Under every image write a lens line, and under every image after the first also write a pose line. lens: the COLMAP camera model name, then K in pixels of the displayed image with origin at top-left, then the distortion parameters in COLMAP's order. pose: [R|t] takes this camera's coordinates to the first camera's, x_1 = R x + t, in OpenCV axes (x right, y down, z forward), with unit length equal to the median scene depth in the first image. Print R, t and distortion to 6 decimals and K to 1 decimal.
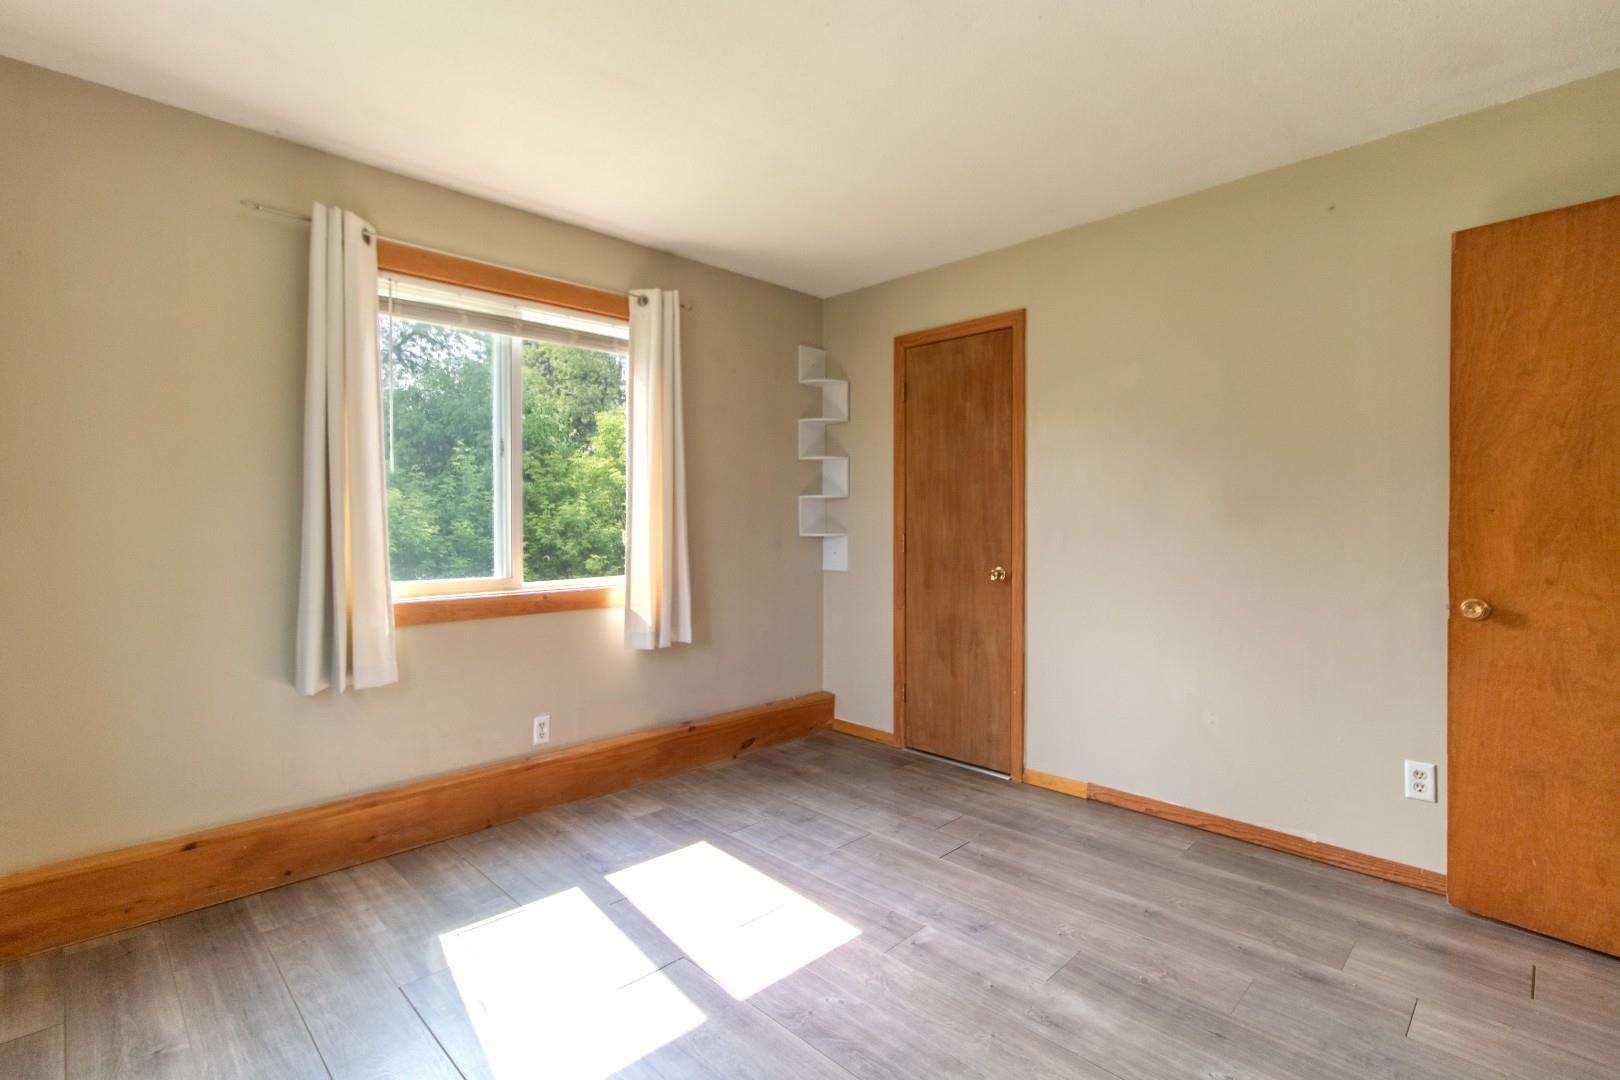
lens RADIAL K [[756.1, 0, 811.3], [0, 756.1, 531.6], [0, 0, 1]] dist [0.003452, 0.000874]
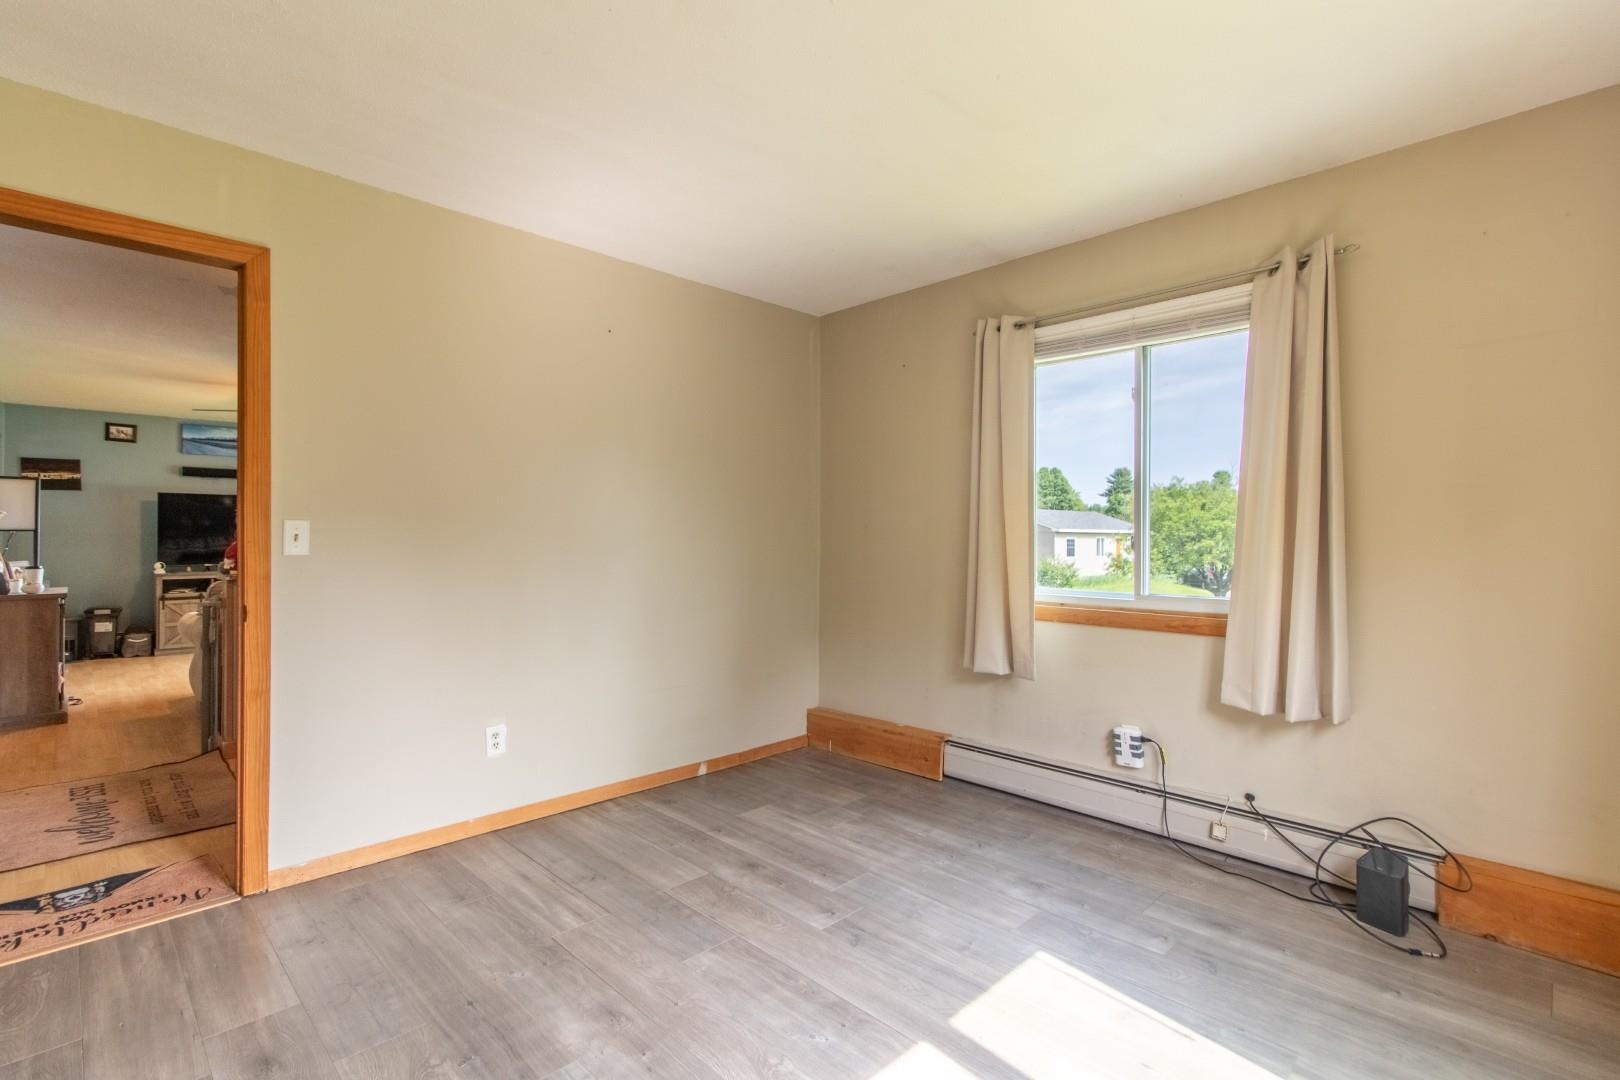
lens RADIAL K [[756.1, 0, 814.7], [0, 756.1, 536.6], [0, 0, 1]] dist [0.003452, 0.000874]
pose [[-0.999982, -0.003134, -0.005185, 0.030647], [-0.003223, 0.999846, 0.017253, -0.021905], [0.005131, 0.017269, -0.999838, 1.381713]]
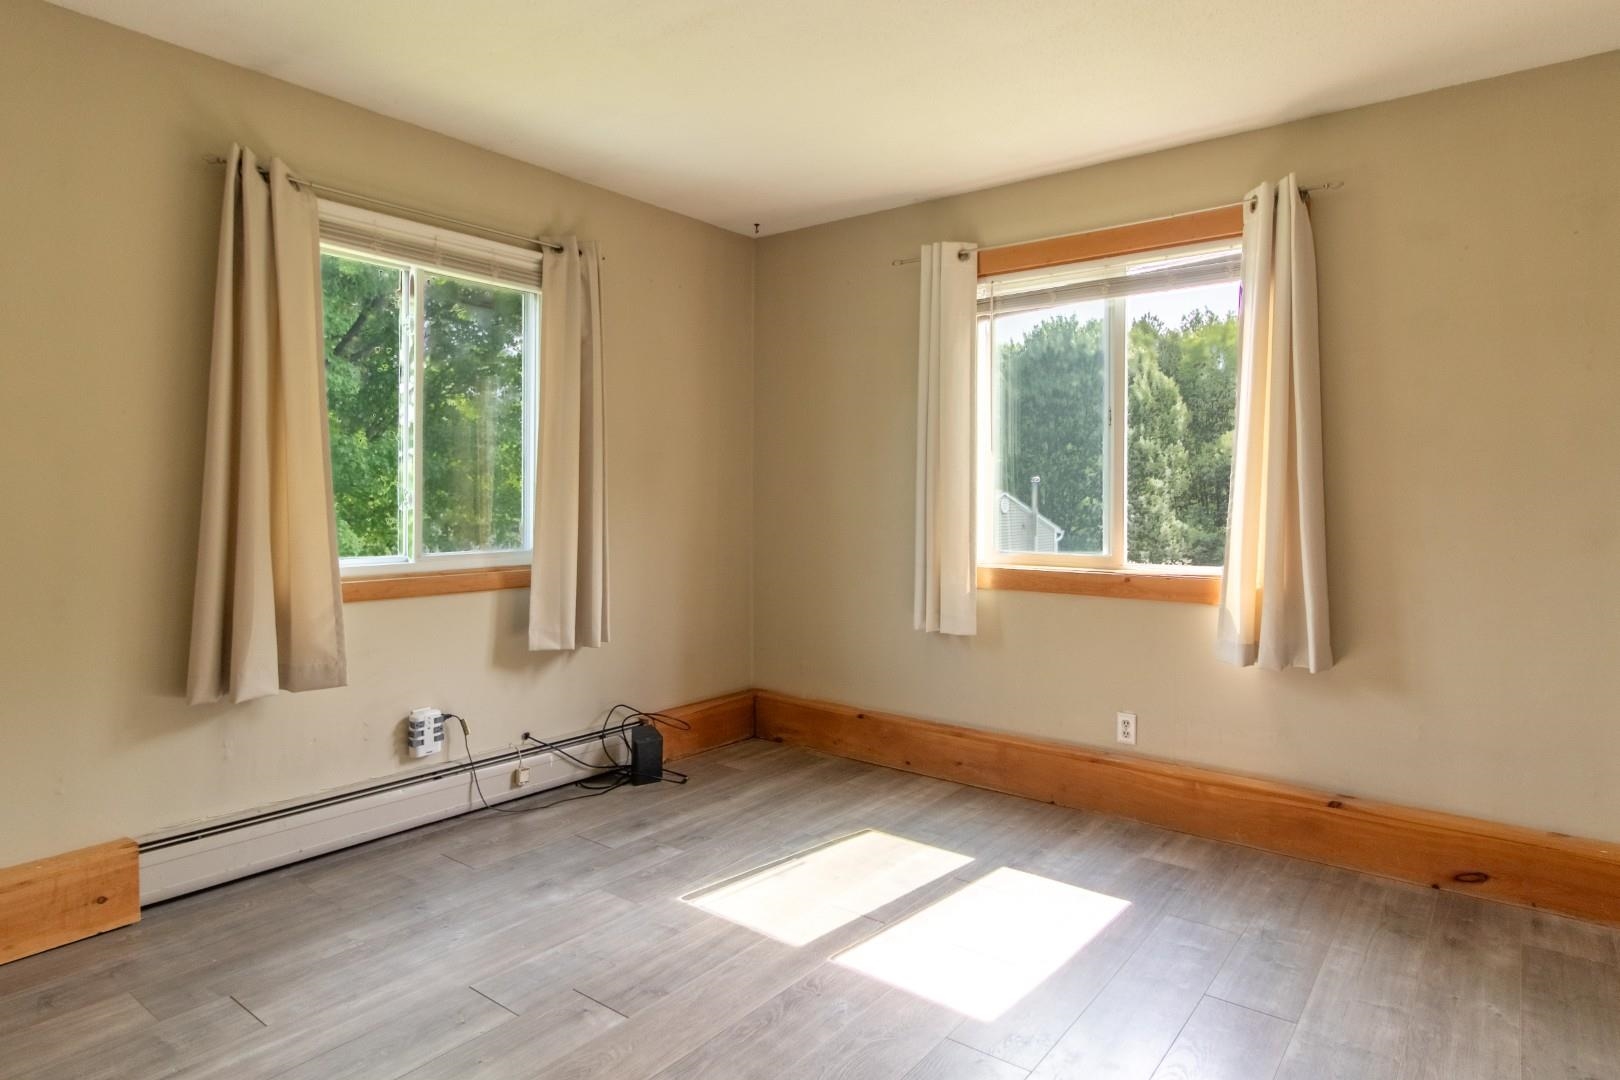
lens RADIAL K [[932.0, 0, 794.6], [0, 932.0, 496.3], [0, 0, 1]] dist [0.000550, 0.000610]
pose [[0.123509, 0.003631, -0.992337, 0.821998], [-0.022080, 0.999756, 0.000910, -0.006080], [0.992098, 0.021798, 0.123559, 0.558467]]
